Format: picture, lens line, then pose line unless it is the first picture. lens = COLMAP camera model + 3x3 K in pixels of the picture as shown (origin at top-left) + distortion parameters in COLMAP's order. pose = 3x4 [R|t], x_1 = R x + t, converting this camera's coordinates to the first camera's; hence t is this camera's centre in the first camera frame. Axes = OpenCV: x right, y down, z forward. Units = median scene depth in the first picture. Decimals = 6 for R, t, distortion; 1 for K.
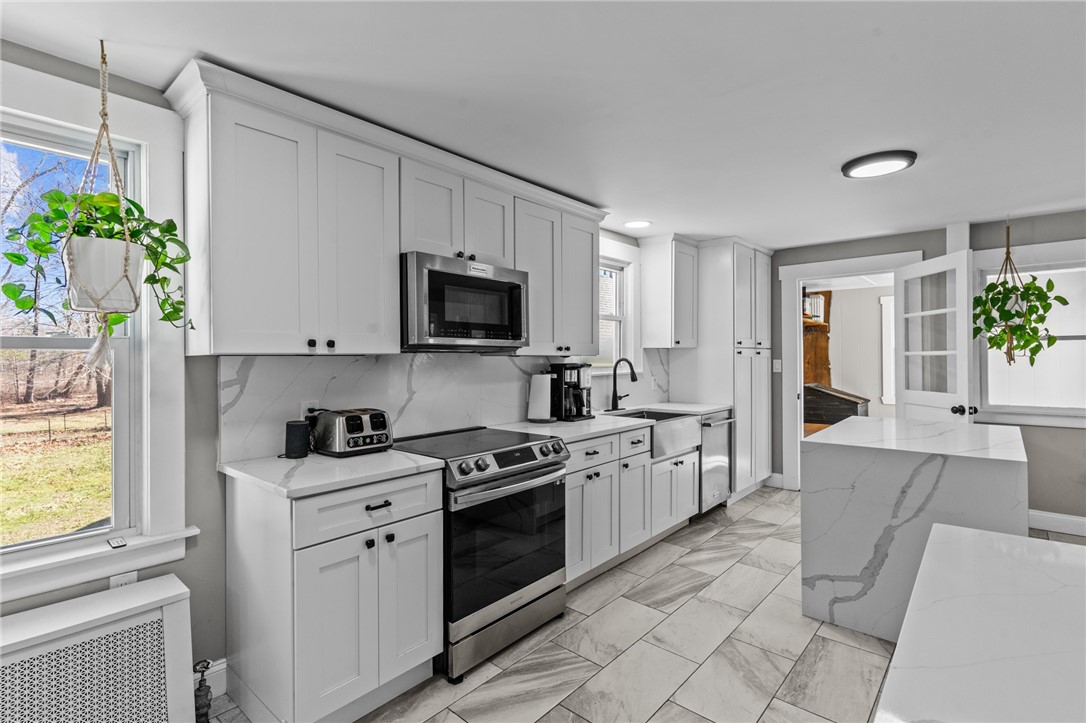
lens RADIAL K [[523.5, 0, 538.4], [0, 523.5, 350.5], [0, 0, 1]] dist [-0.000644, -0.000222]
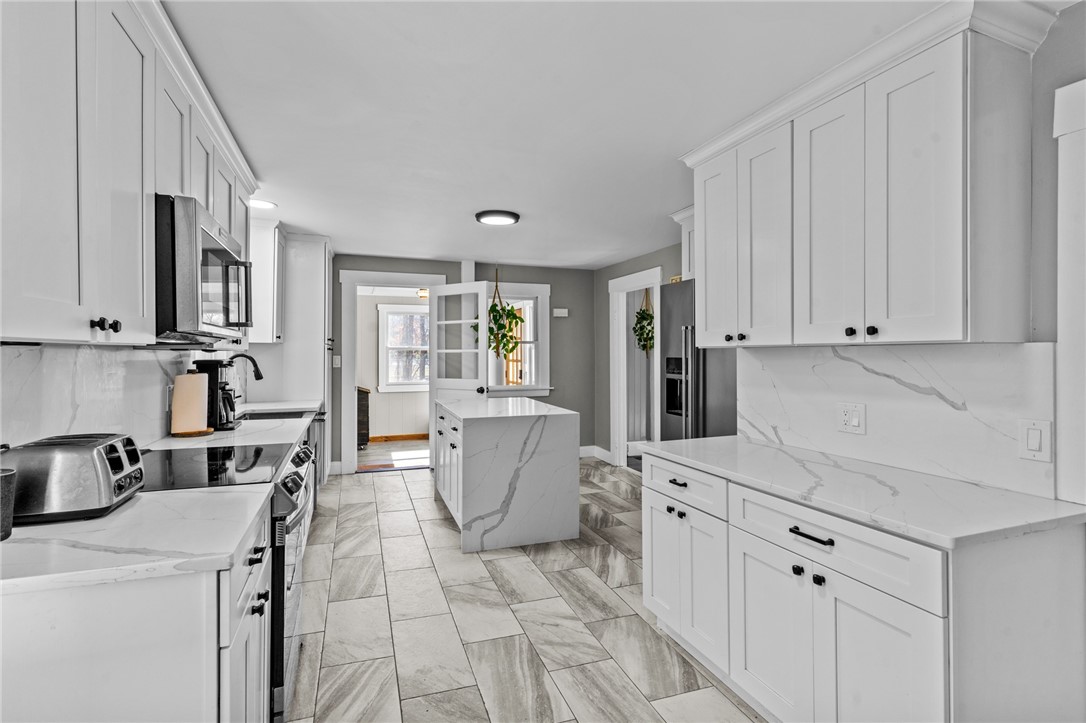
lens RADIAL K [[523.5, 0, 538.4], [0, 523.5, 350.5], [0, 0, 1]] dist [-0.000644, -0.000222]
pose [[0.472297, 0.009410, 0.881389, -0.440158], [-0.013777, 0.999900, -0.003293, 0.006197], [-0.881332, -0.010587, 0.472379, 0.187239]]
